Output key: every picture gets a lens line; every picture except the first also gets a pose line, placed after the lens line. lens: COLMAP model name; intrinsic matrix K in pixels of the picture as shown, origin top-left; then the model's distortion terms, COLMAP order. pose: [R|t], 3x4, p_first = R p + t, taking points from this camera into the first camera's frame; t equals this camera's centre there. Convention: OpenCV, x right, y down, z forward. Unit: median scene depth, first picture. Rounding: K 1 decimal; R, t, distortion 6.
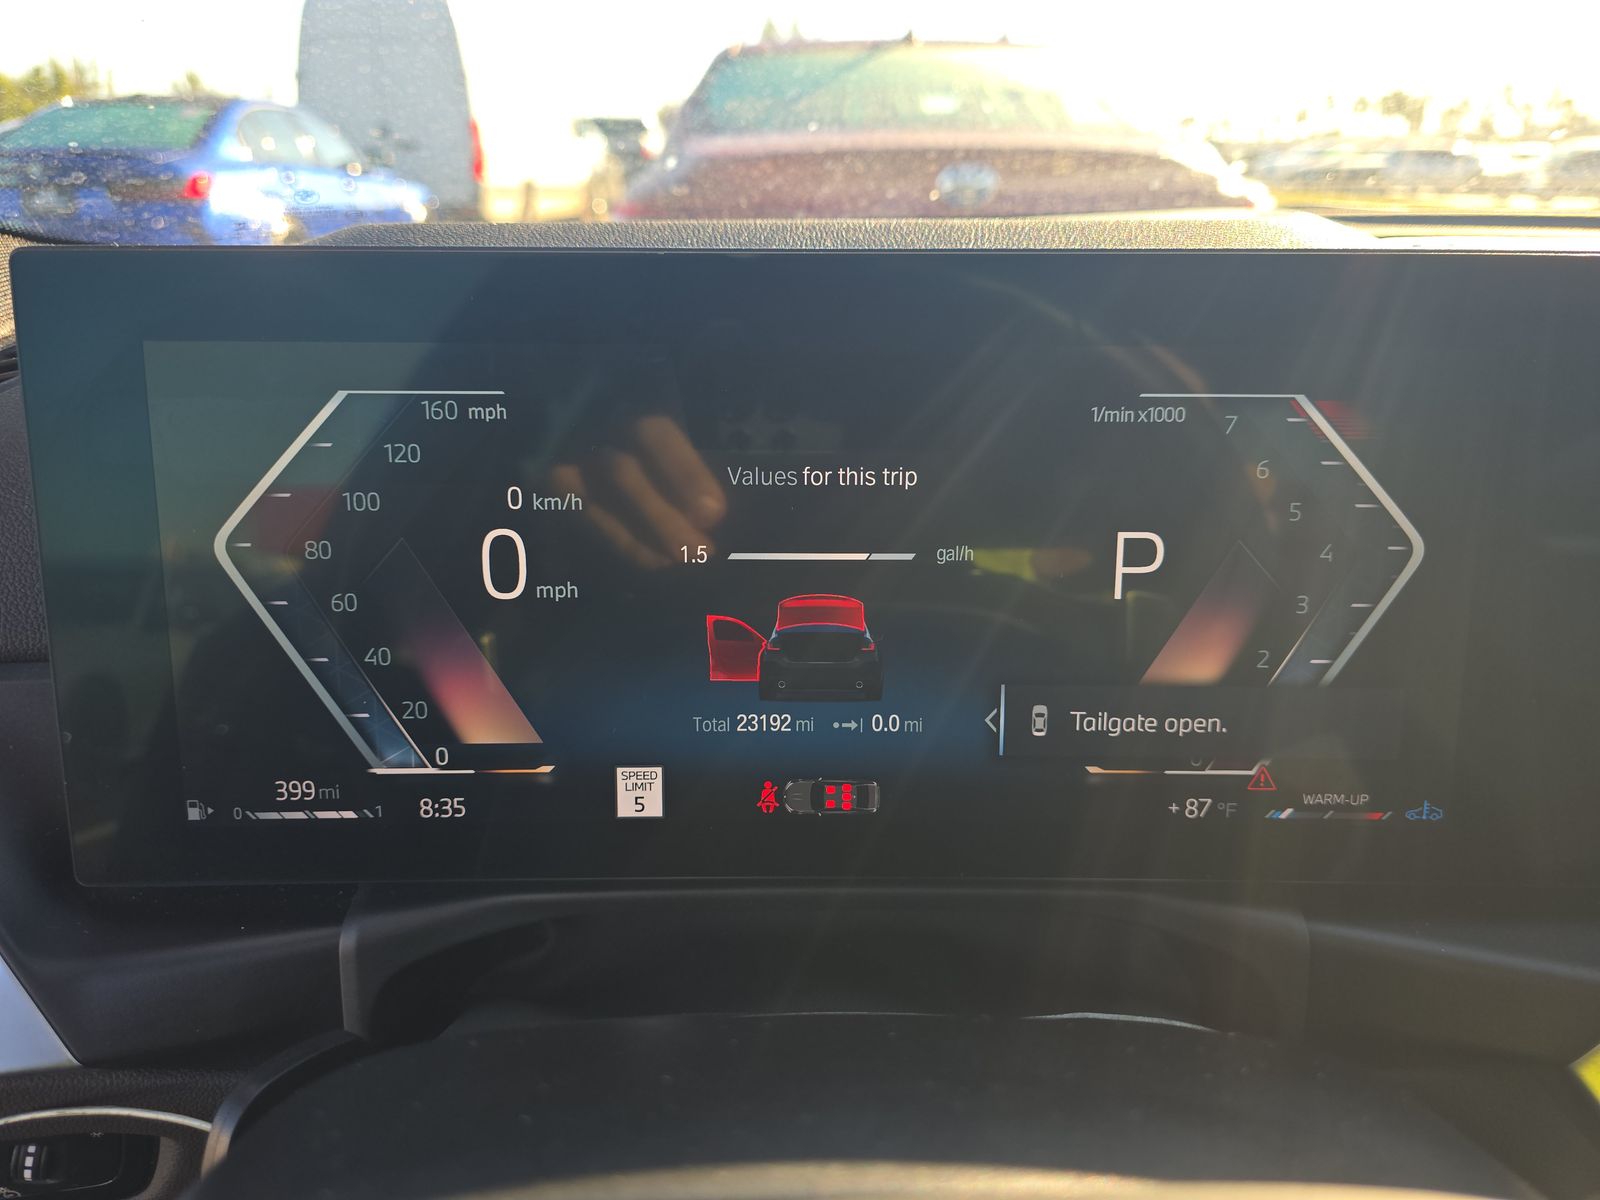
lens RADIAL K [[1083.4, 0, 800.0], [0, 1083.4, 600.0], [0, 0, 1]] dist [0.063526, -0.097119]
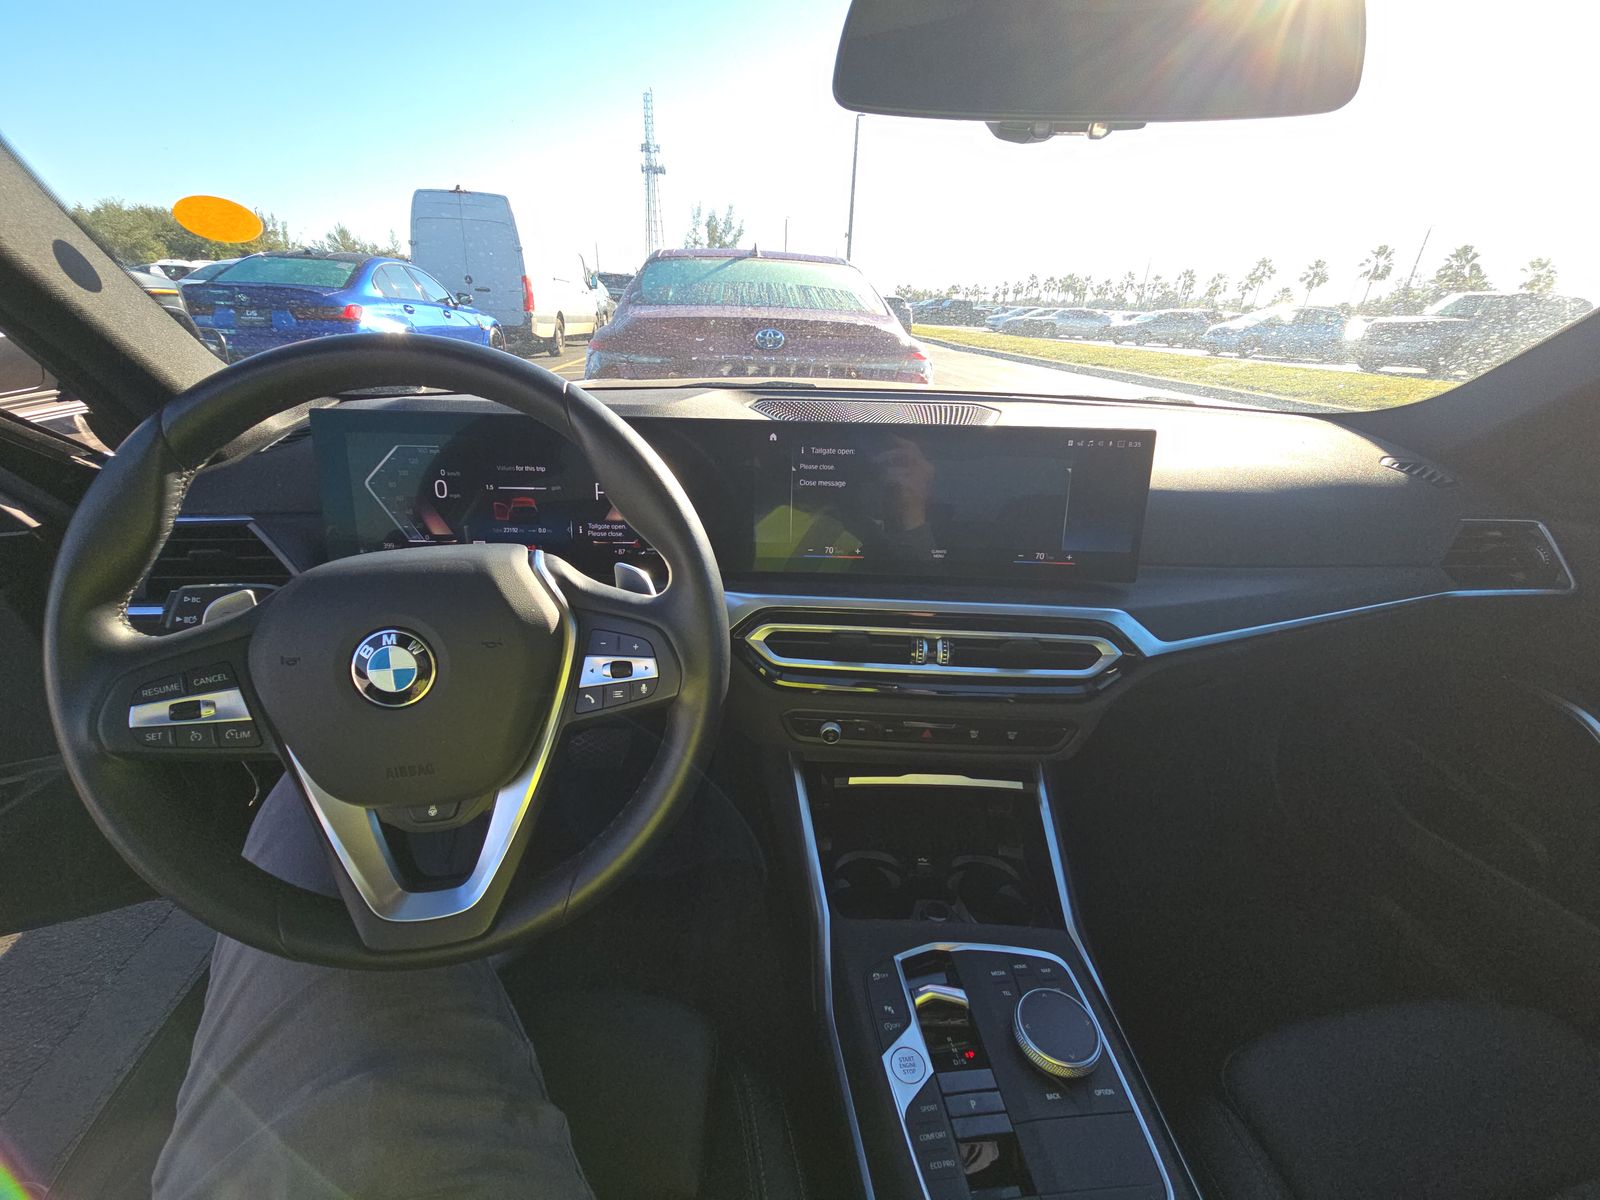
lens RADIAL K [[631.3, 0, 798.0], [0, 631.3, 609.3], [0, 0, 1]] dist [0.000777, 0.000104]
pose [[0.995014, -0.005570, 0.099575, 0.064813], [-0.001235, 0.997675, 0.068140, 0.020037], [-0.099723, -0.067923, 0.992694, -0.119257]]
